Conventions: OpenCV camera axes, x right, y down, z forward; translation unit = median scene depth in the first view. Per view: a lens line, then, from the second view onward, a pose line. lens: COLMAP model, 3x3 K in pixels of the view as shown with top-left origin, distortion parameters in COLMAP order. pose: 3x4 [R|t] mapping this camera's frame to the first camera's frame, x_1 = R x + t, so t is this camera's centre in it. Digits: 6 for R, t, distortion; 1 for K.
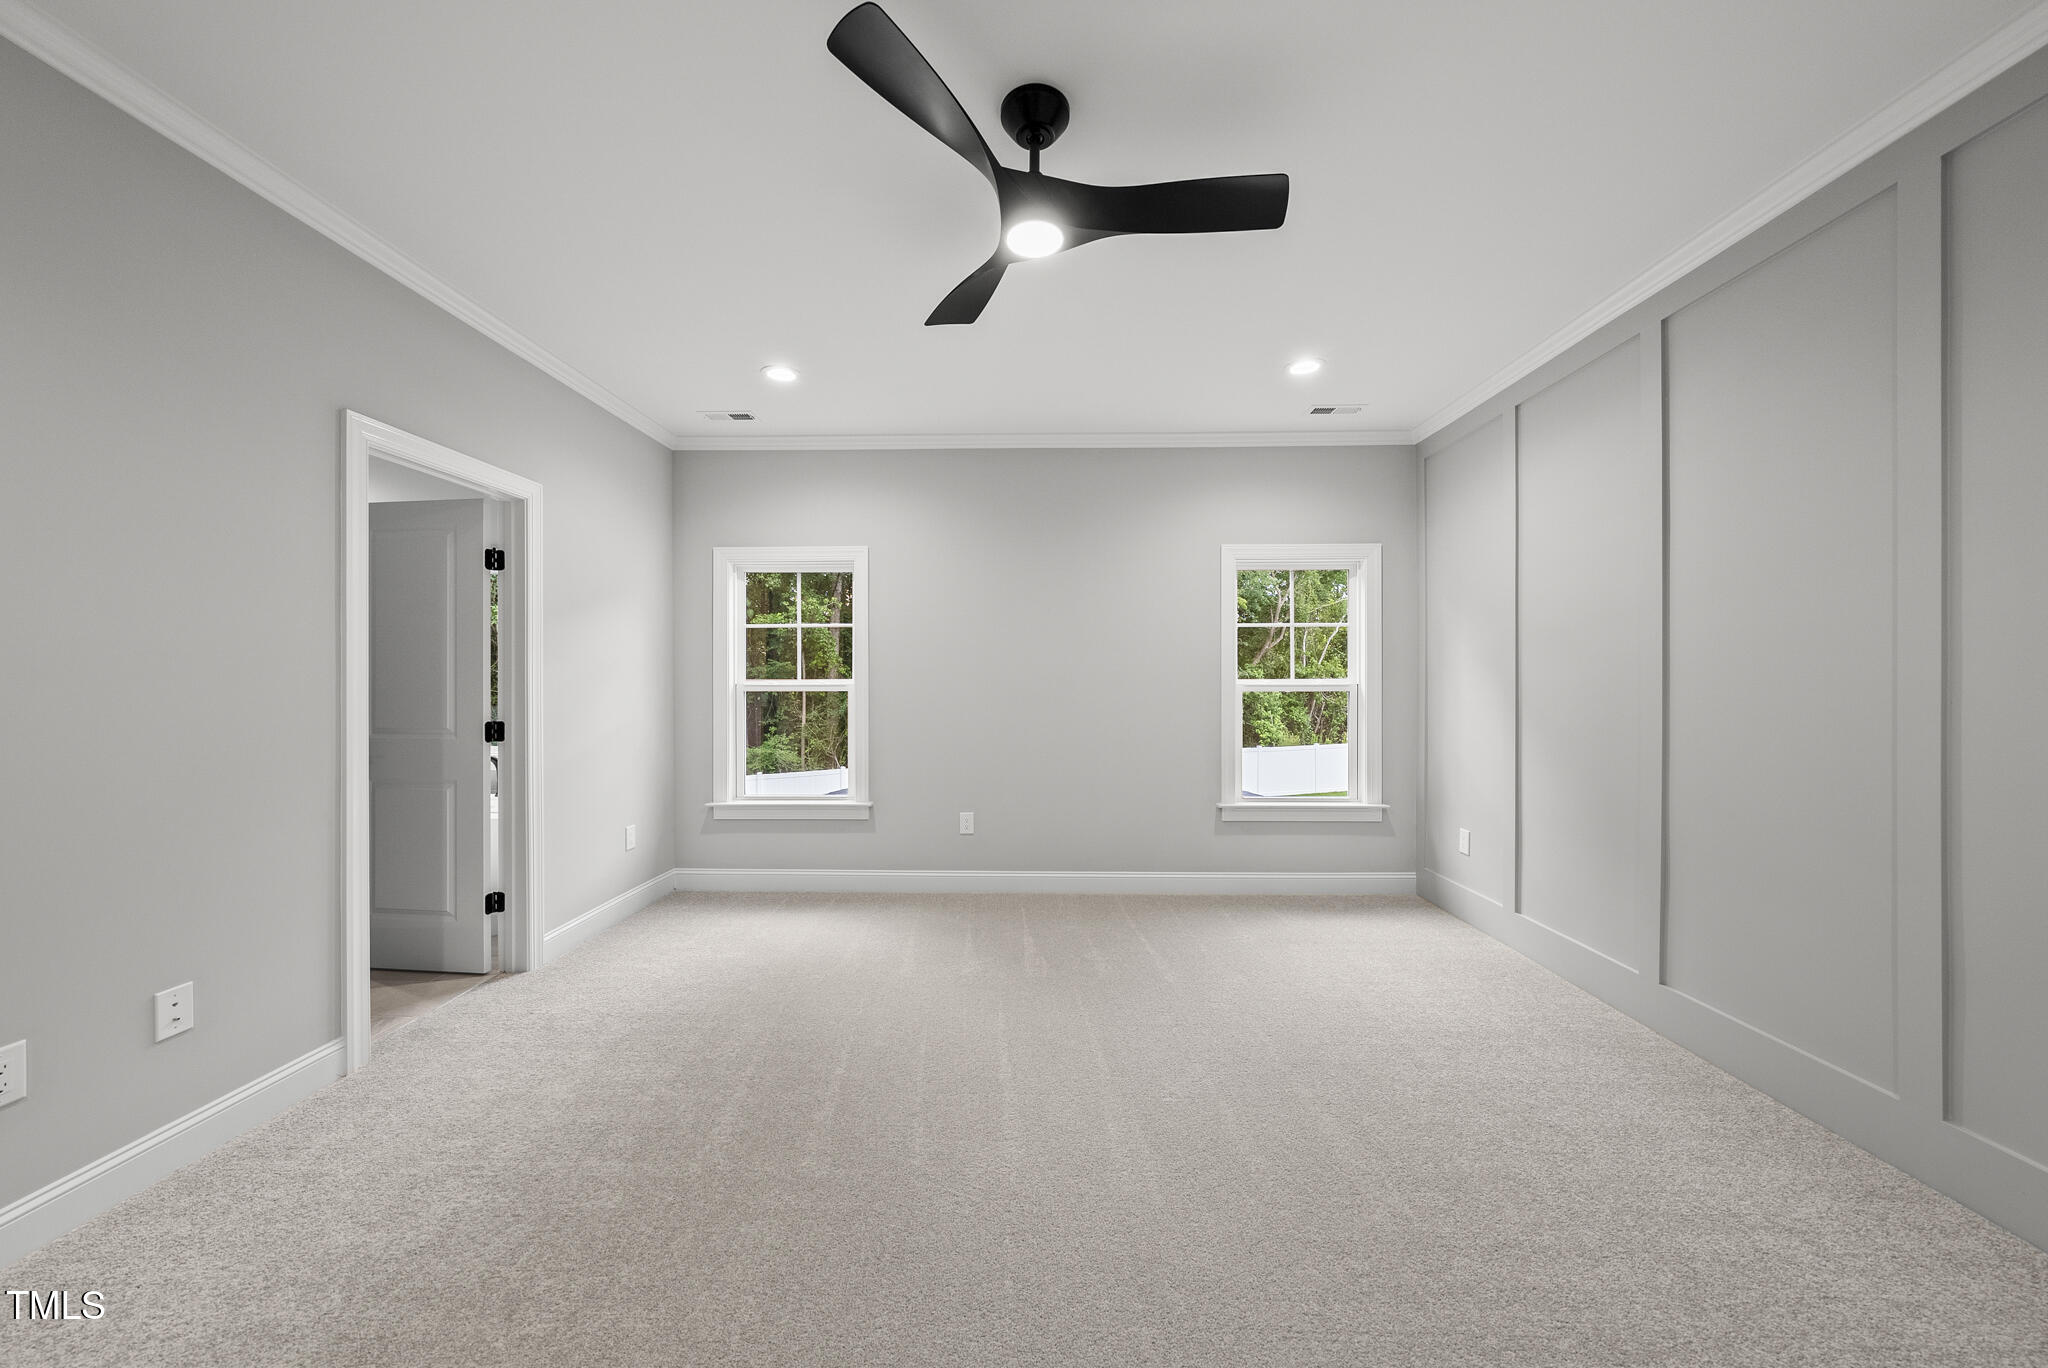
lens RADIAL K [[696.1, 0, 1036.2], [0, 696.1, 678.3], [0, 0, 1]] dist [-0.001739, 0.000104]
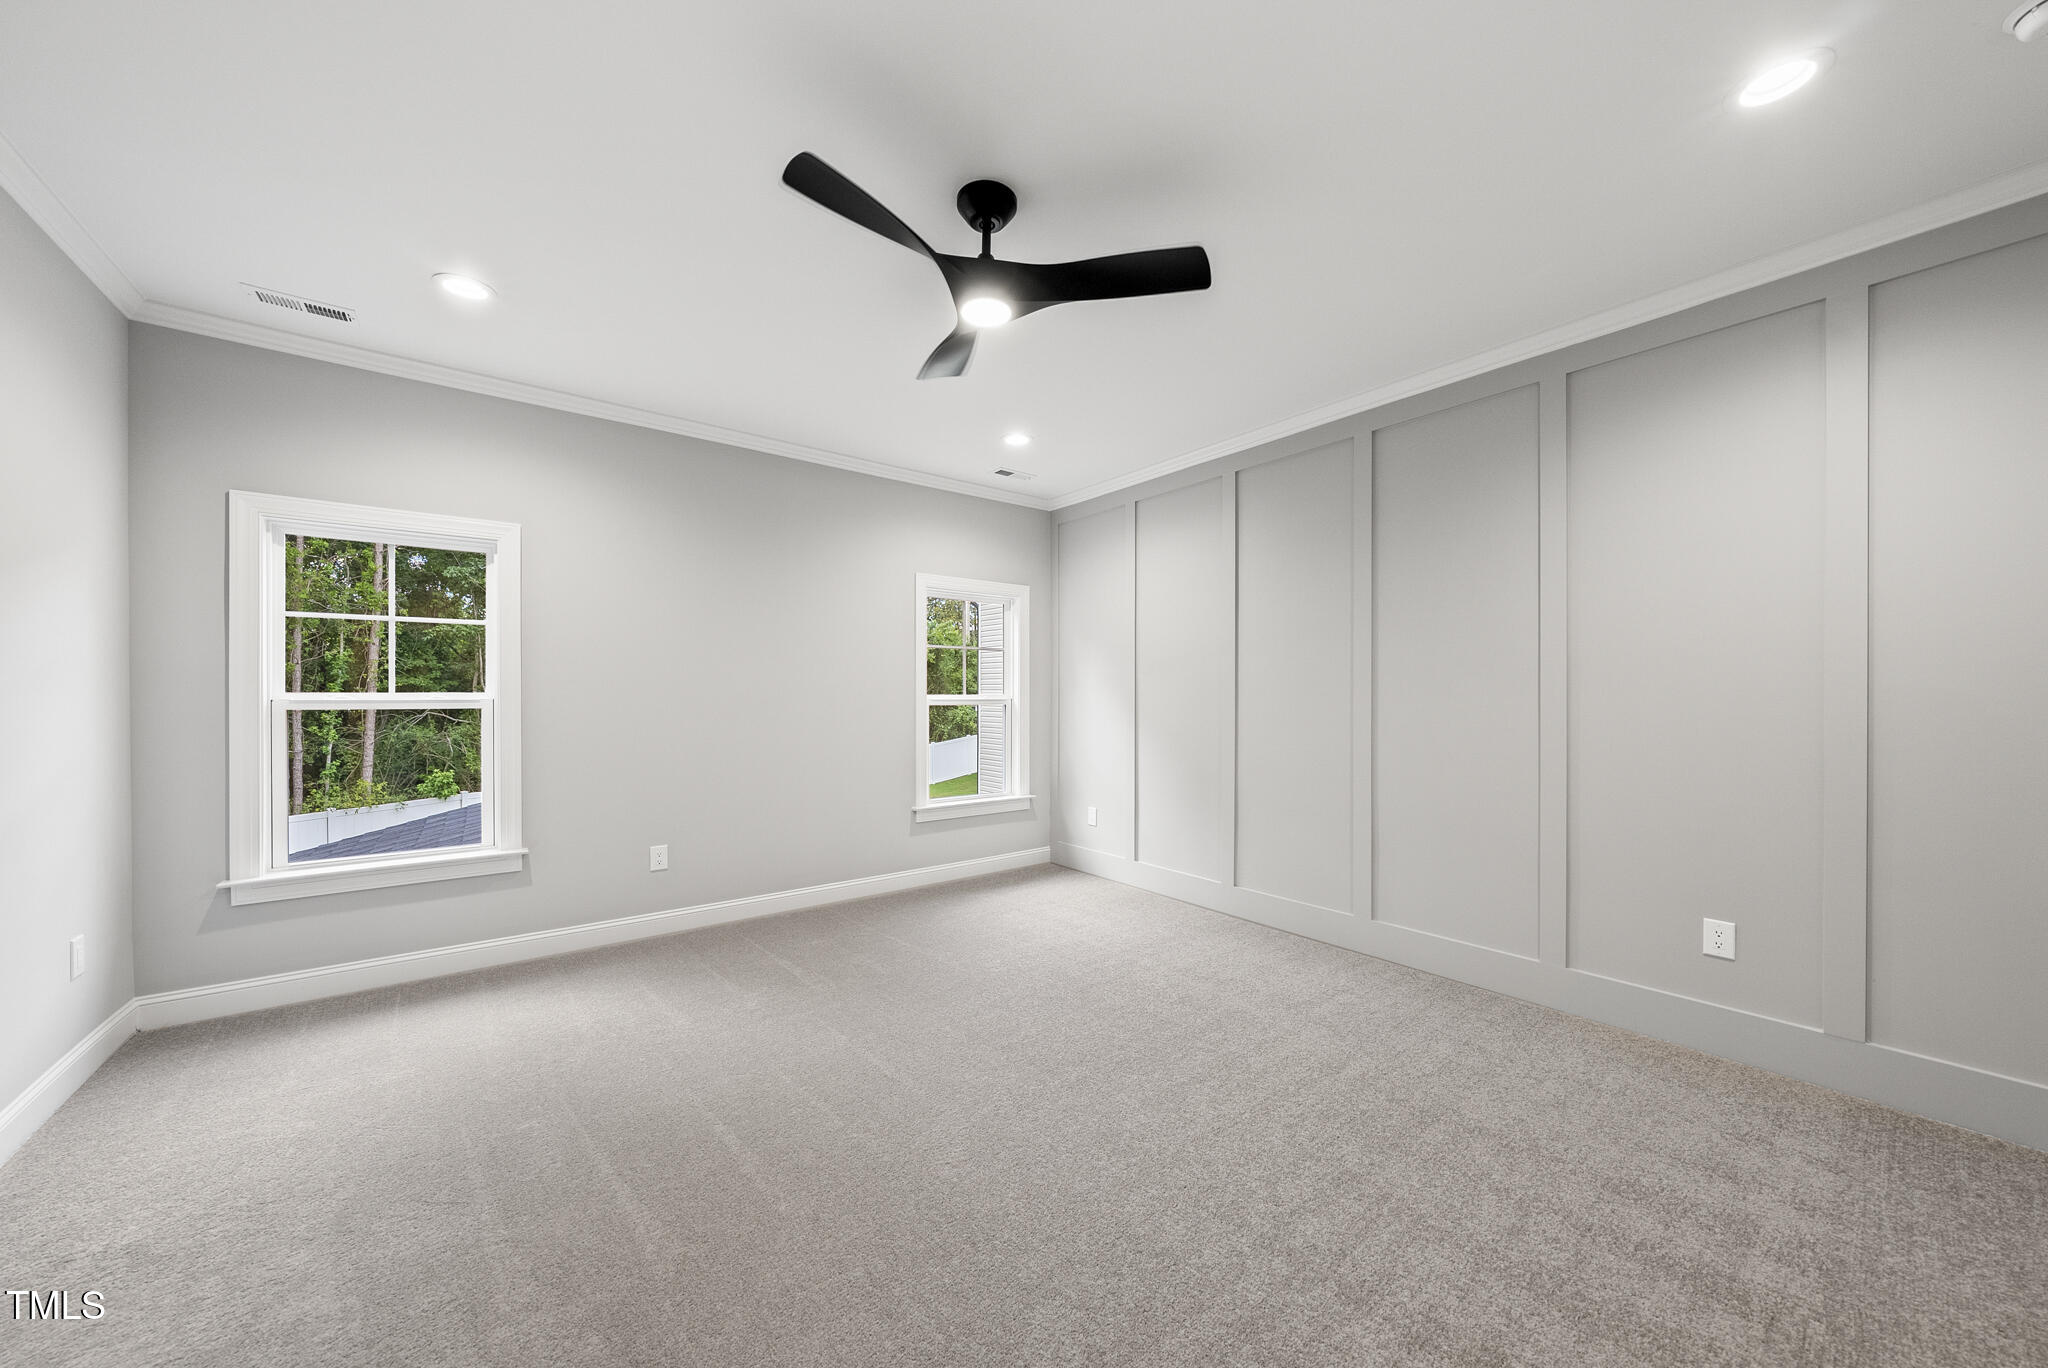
lens RADIAL K [[696.1, 0, 1030.0], [0, 696.1, 693.1], [0, 0, 1]] dist [-0.001739, 0.000104]
pose [[0.783549, 0.004138, 0.621316, -0.281564], [-0.004174, 0.999990, -0.001397, 0.000139], [-0.621315, -0.001499, 0.783559, 0.023197]]
